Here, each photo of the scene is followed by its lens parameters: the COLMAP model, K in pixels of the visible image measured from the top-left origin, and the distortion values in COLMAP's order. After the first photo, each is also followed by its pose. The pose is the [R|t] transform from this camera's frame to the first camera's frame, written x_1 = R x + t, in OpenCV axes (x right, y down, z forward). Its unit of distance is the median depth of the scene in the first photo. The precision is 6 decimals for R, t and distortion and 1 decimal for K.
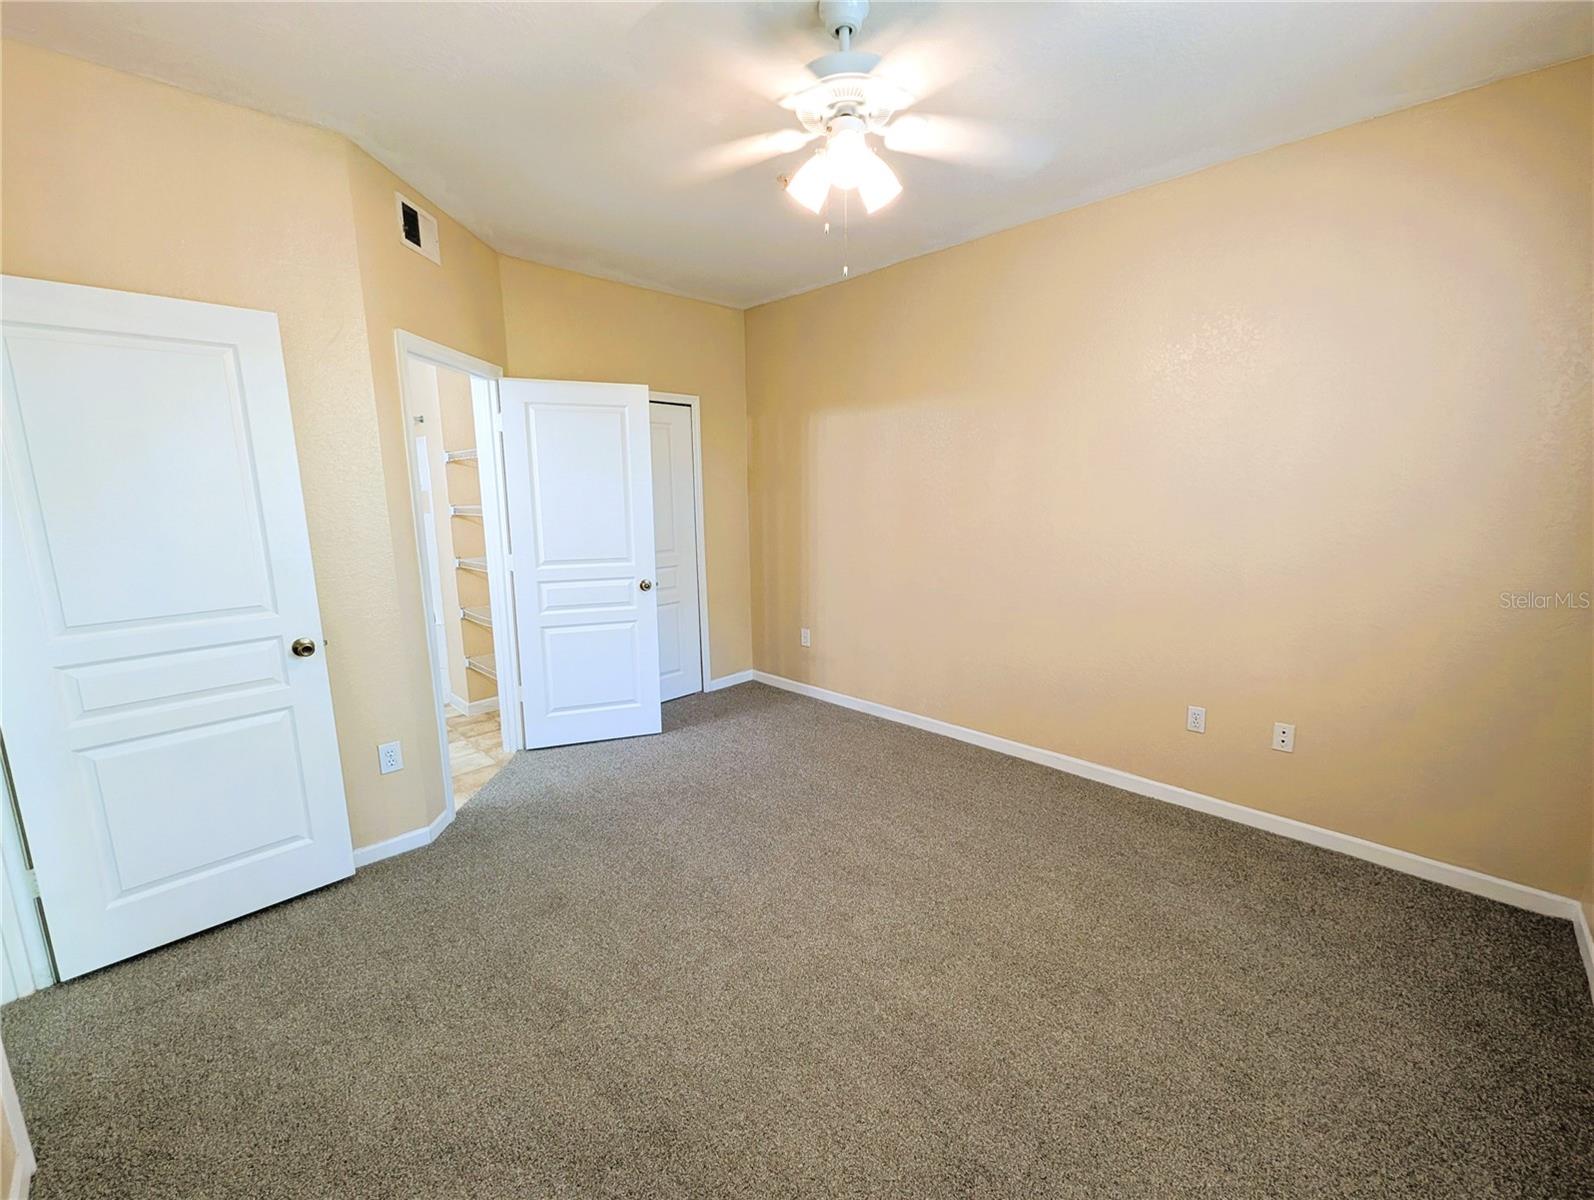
lens RADIAL K [[658.6, 0, 793.7], [0, 658.6, 601.7], [0, 0, 1]] dist [0.002324, -0.000634]
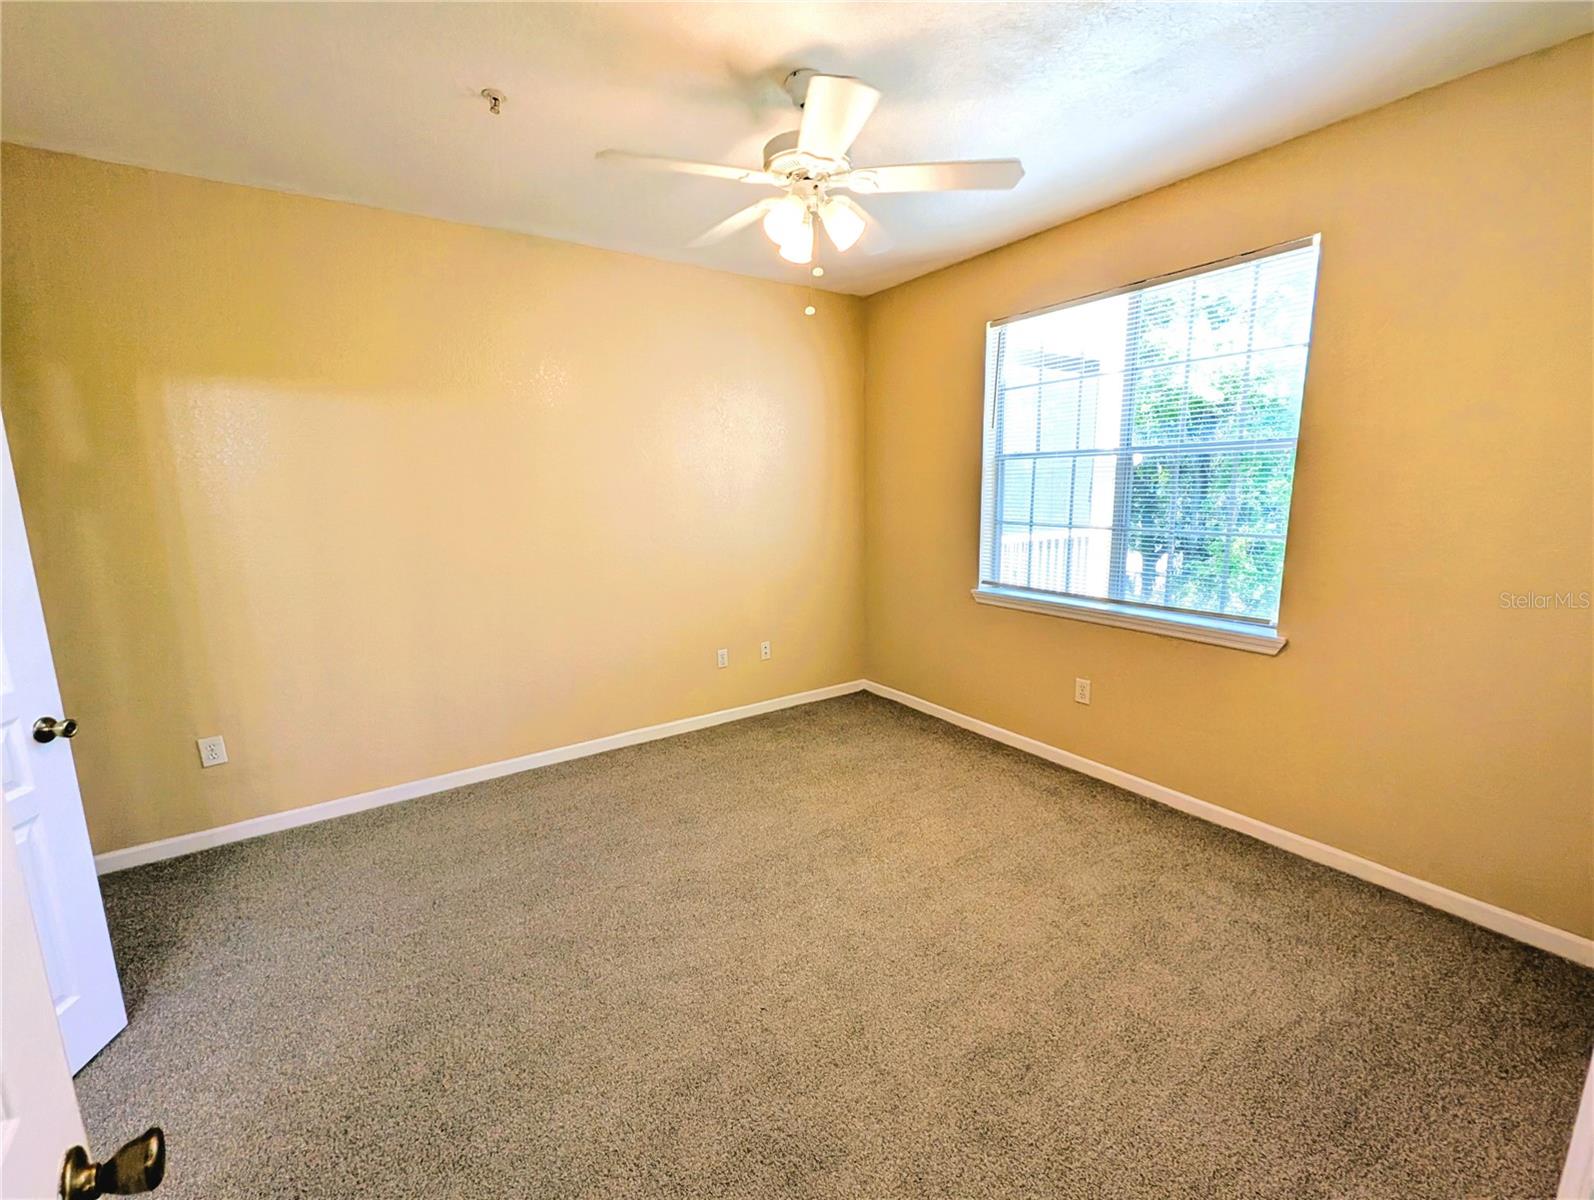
lens RADIAL K [[658.6, 0, 799.3], [0, 658.6, 598.4], [0, 0, 1]] dist [0.002324, -0.000634]
pose [[0.183583, -0.162361, 0.969503, -0.621563], [0.179864, 0.975163, 0.129250, -0.088761], [-0.966409, 0.150650, 0.208227, 0.462964]]
